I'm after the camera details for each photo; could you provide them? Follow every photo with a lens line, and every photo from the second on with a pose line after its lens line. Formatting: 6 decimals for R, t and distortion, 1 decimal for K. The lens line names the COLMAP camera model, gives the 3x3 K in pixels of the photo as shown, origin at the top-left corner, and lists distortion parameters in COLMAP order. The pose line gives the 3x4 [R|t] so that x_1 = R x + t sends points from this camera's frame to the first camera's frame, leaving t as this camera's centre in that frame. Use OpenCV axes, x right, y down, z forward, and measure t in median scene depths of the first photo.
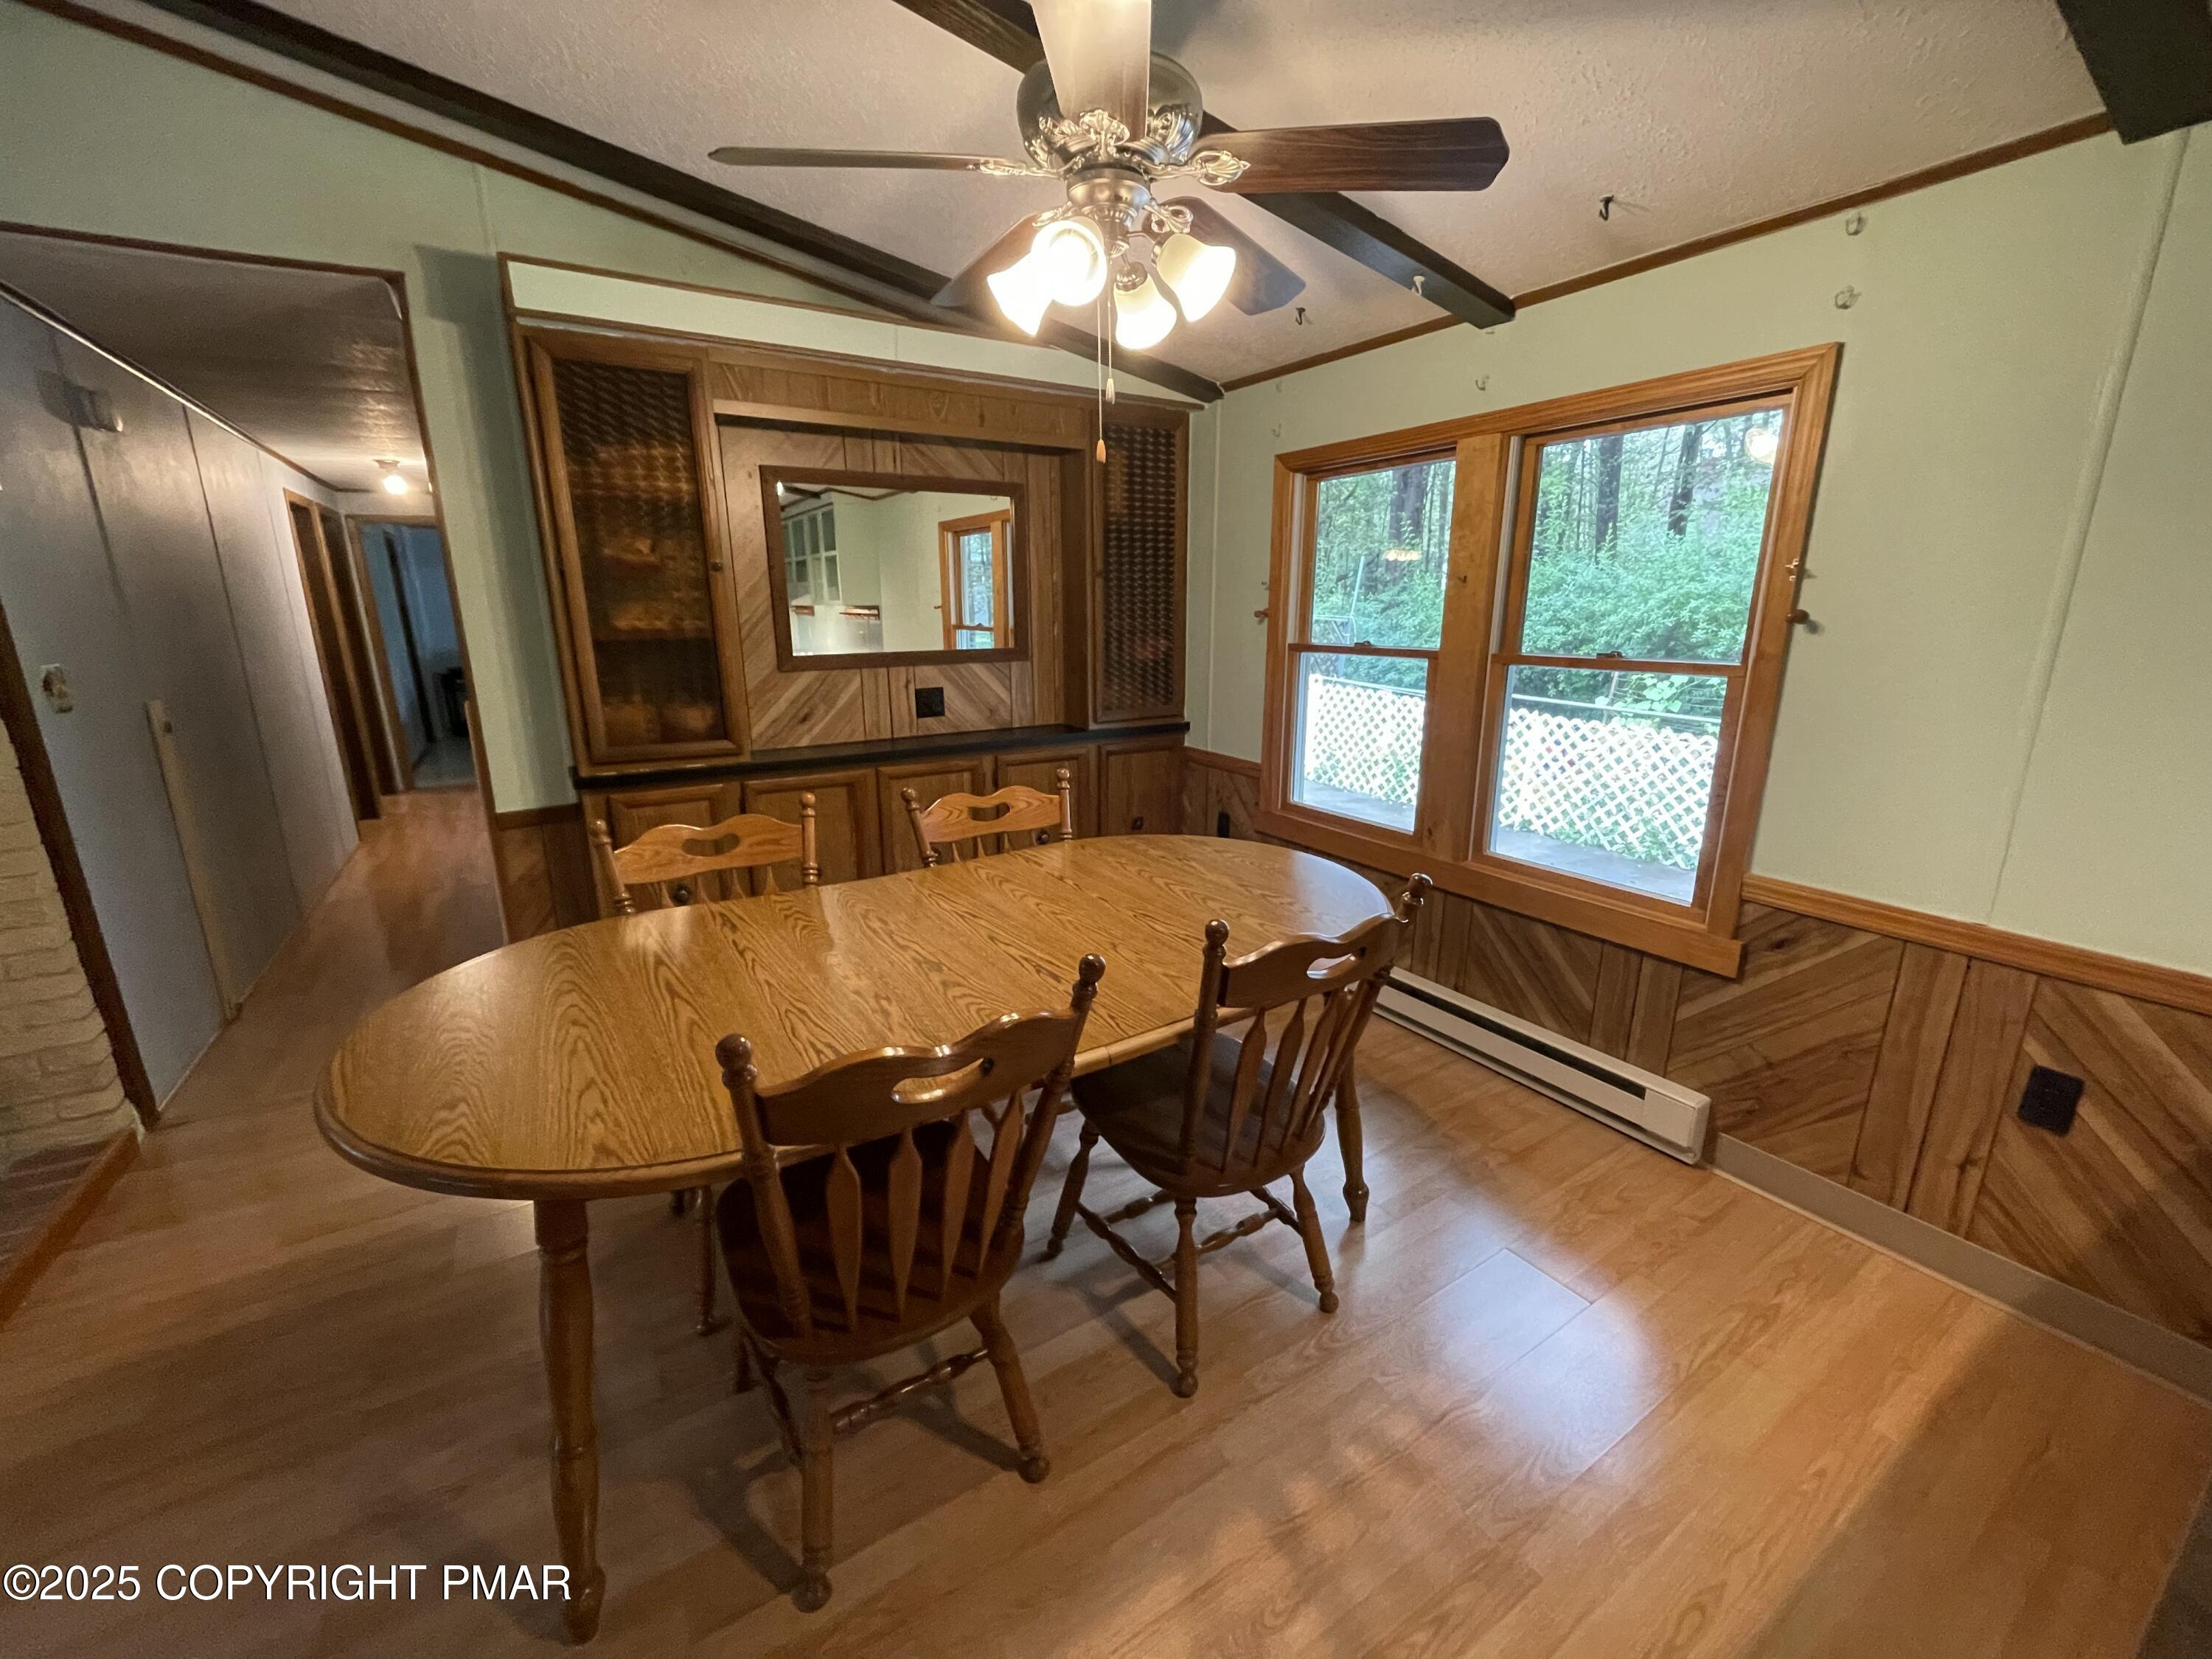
lens RADIAL K [[893.5, 0, 1107.2], [0, 893.5, 836.1], [0, 0, 1]] dist [-0.007672, 0.000187]
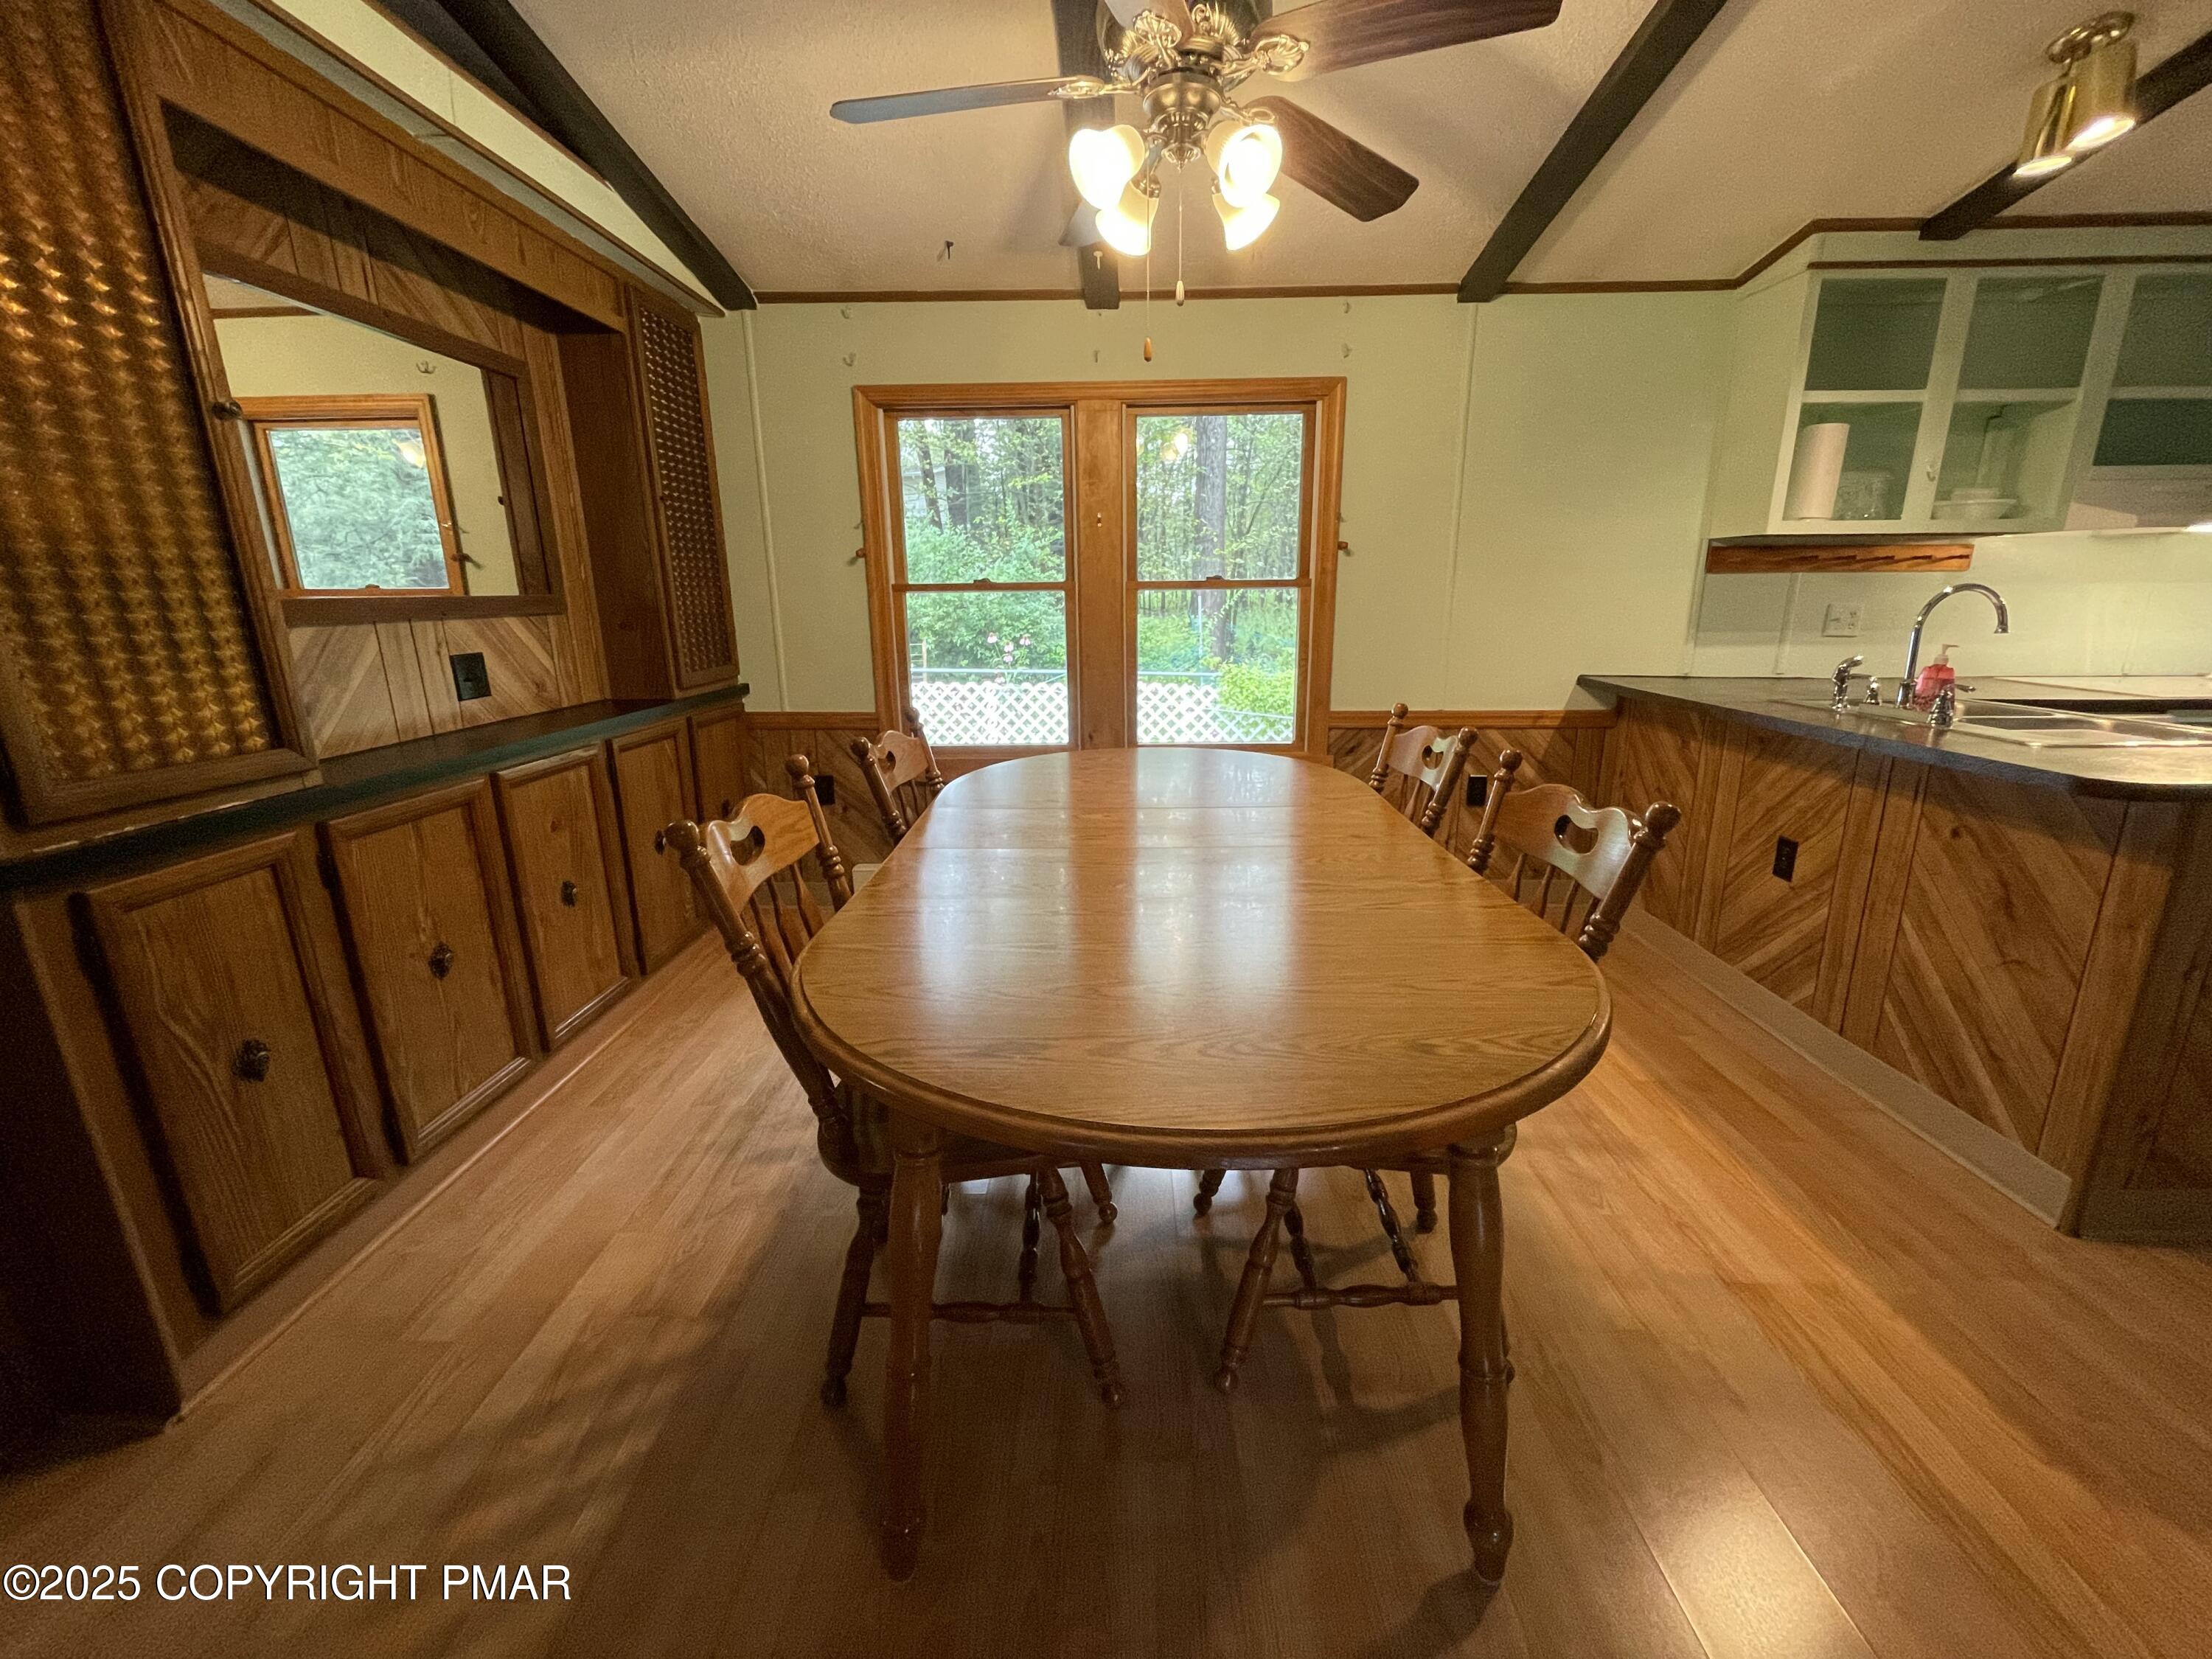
lens RADIAL K [[897.0, 0, 1118.1], [0, 897.0, 827.8], [0, 0, 1]] dist [-0.002294, -0.000123]
pose [[0.551224, -0.214991, 0.806183, -0.504831], [0.218677, 0.969682, 0.109072, -0.009148], [-0.805191, 0.116170, 0.581526, 0.252981]]
